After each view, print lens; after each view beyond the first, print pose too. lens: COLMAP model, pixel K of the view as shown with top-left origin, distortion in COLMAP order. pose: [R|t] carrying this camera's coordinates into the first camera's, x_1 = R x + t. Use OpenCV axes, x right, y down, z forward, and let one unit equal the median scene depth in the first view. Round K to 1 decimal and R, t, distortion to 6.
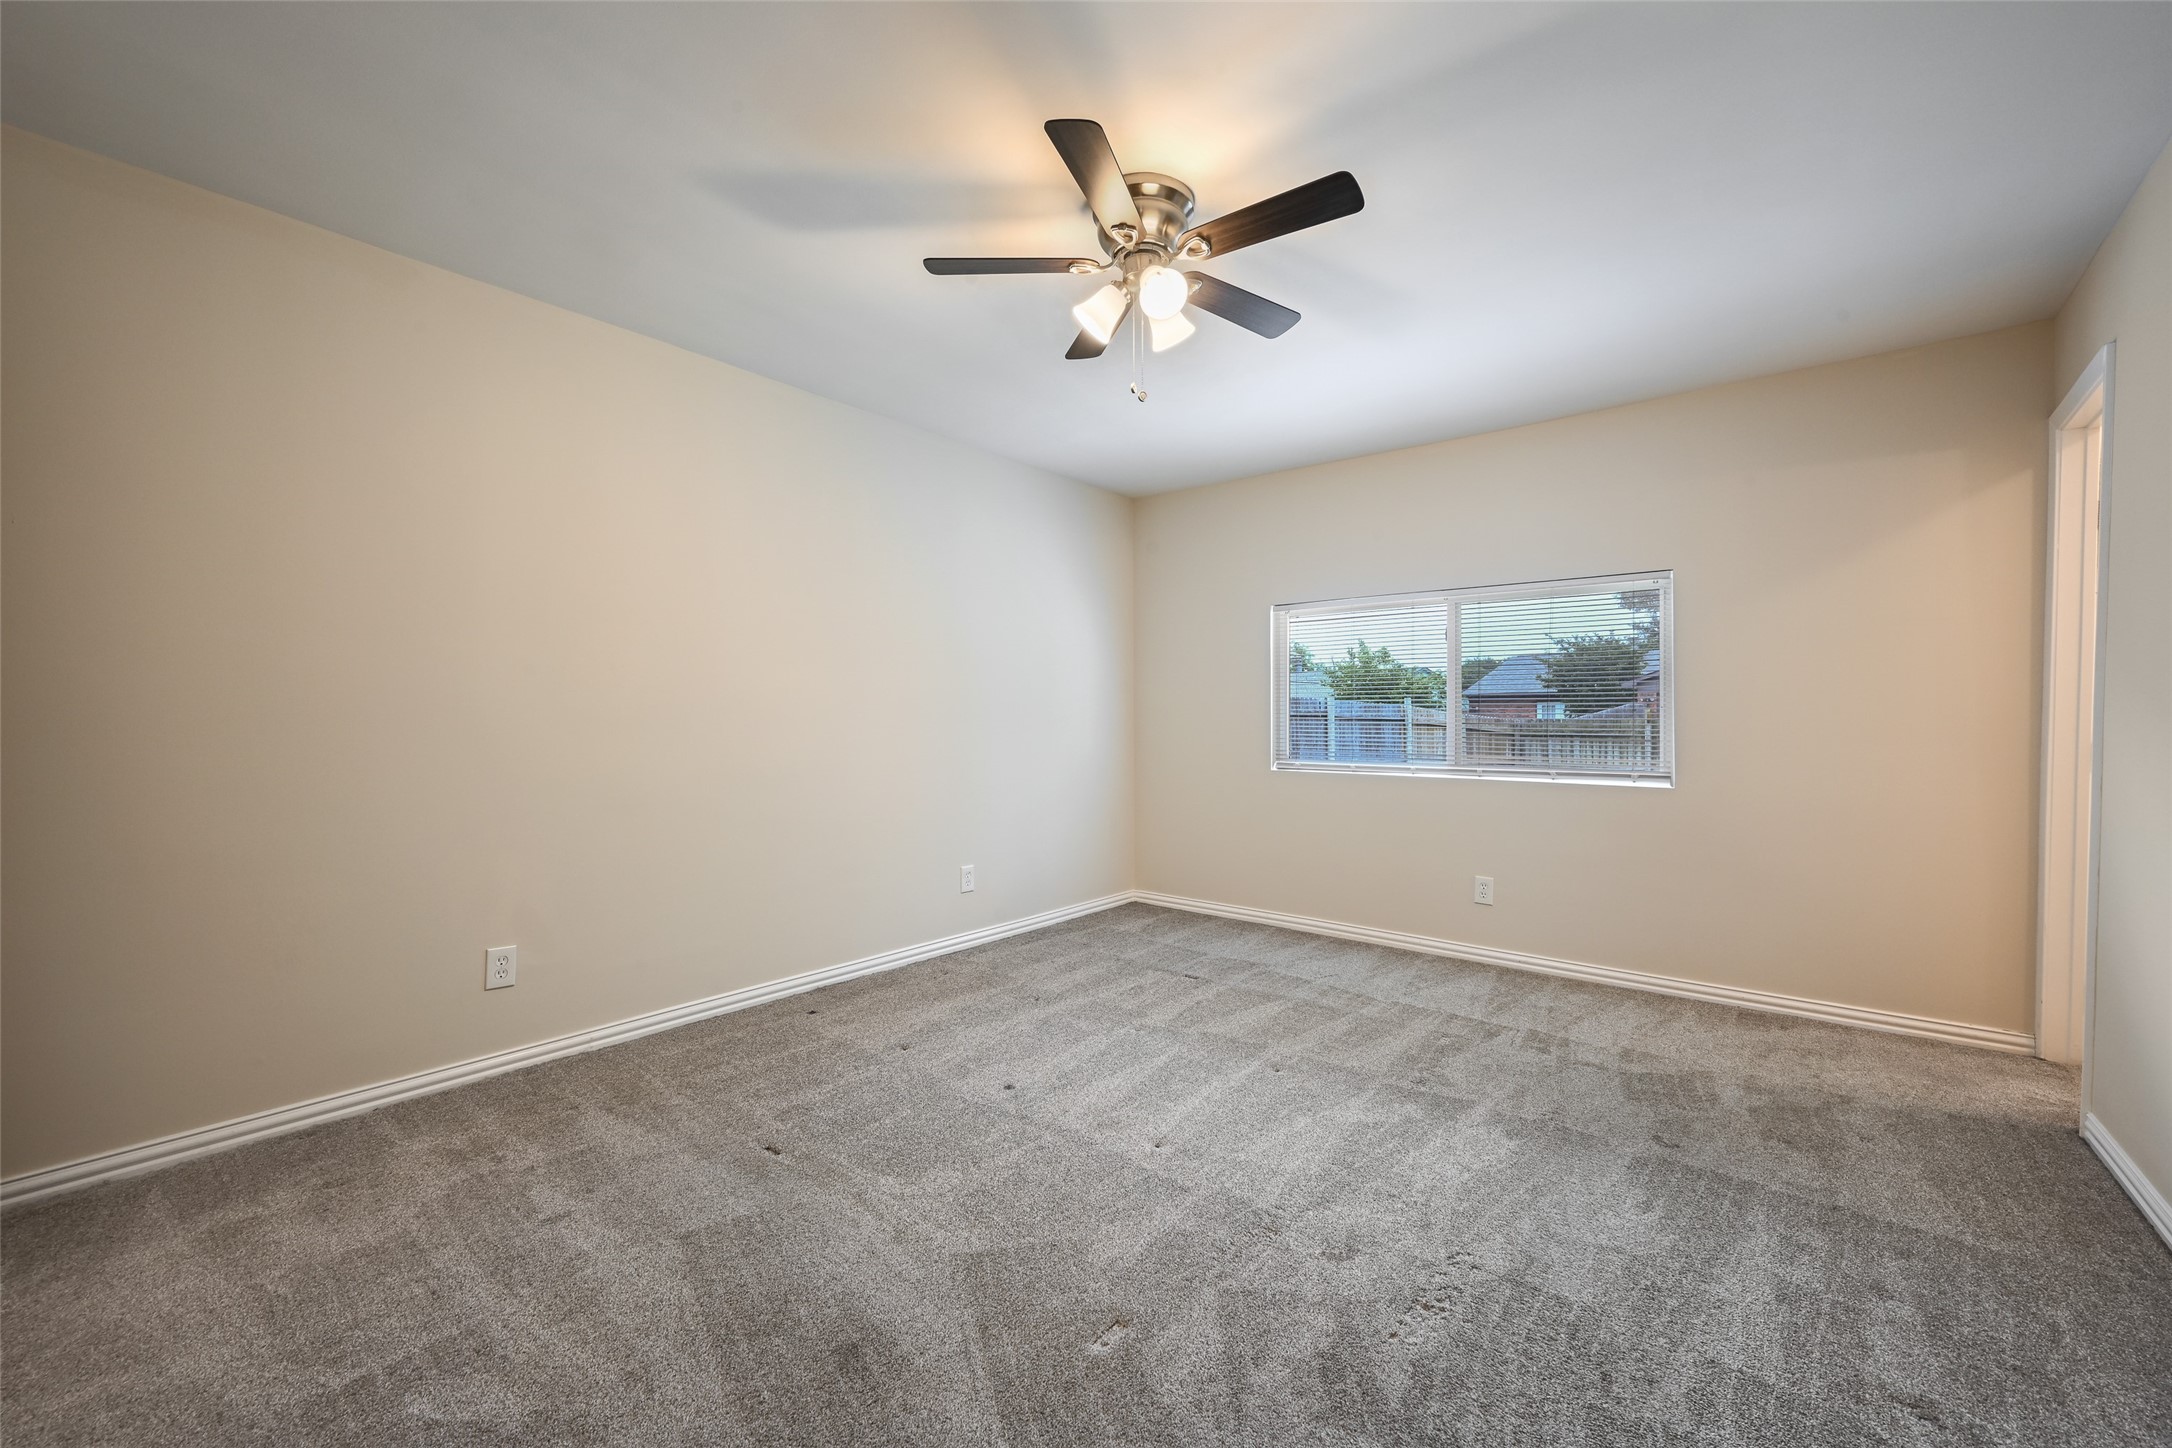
lens RADIAL K [[856.2, 0, 1104.3], [0, 856.2, 727.5], [0, 0, 1]] dist [-0.000776, 0.000642]
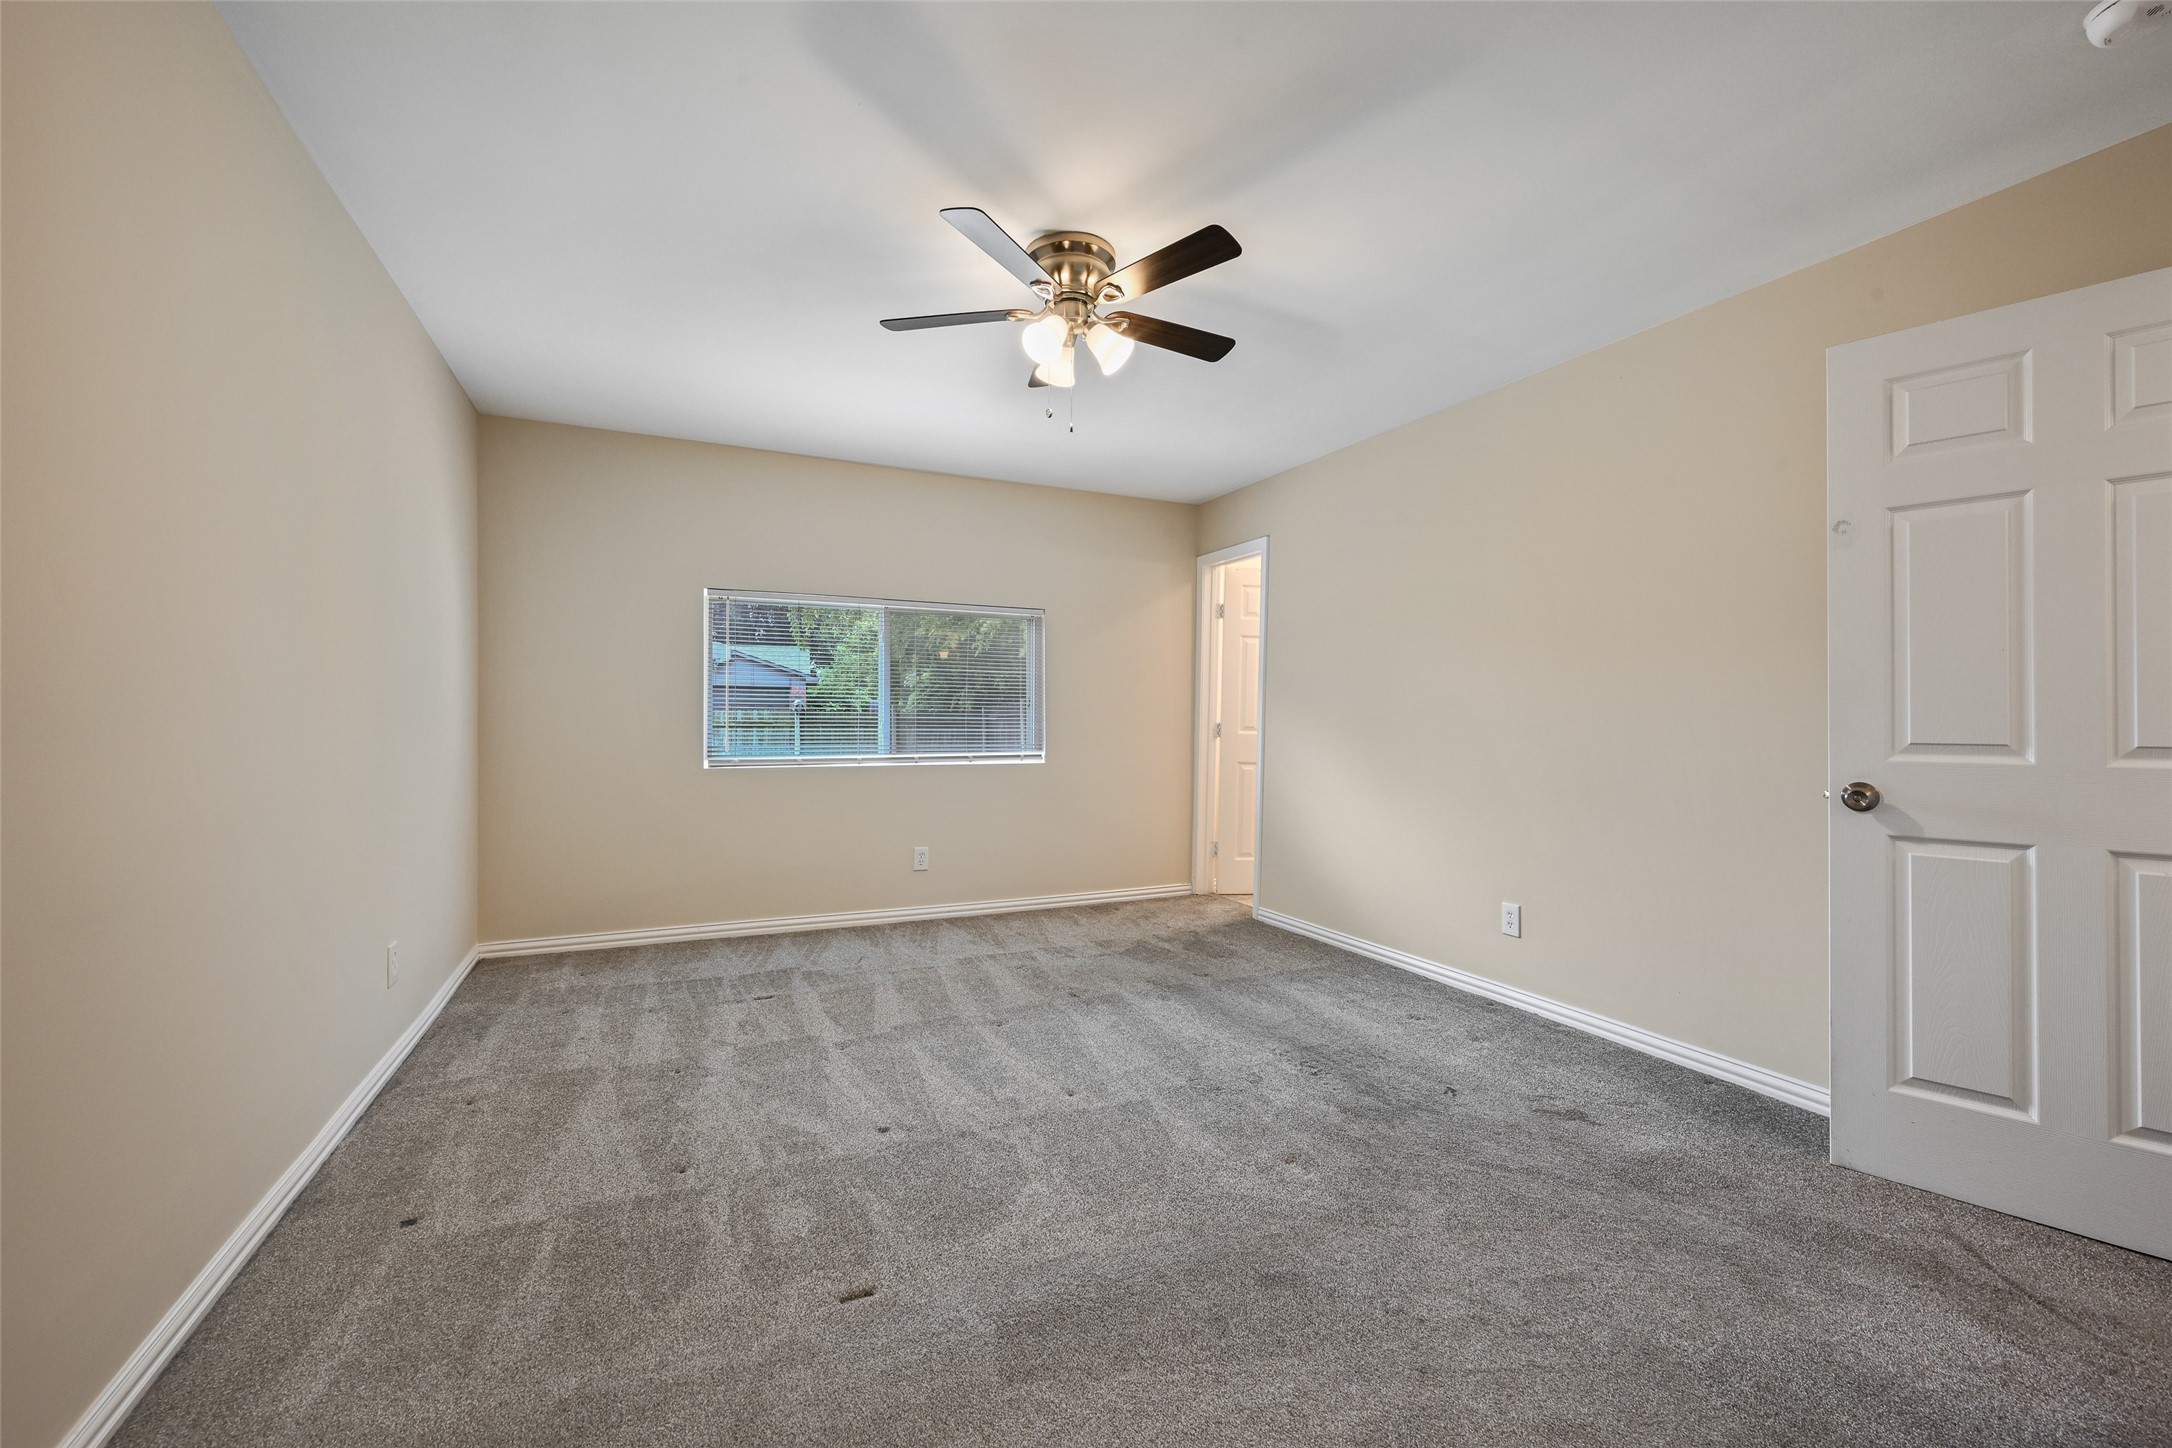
lens RADIAL K [[856.2, 0, 1101.8], [0, 856.2, 719.0], [0, 0, 1]] dist [-0.000776, 0.000642]
pose [[0.438732, -0.002266, 0.898615, -0.616783], [0.001836, 0.999997, 0.001626, -0.005396], [-0.898616, 0.000937, 0.438735, 0.309437]]
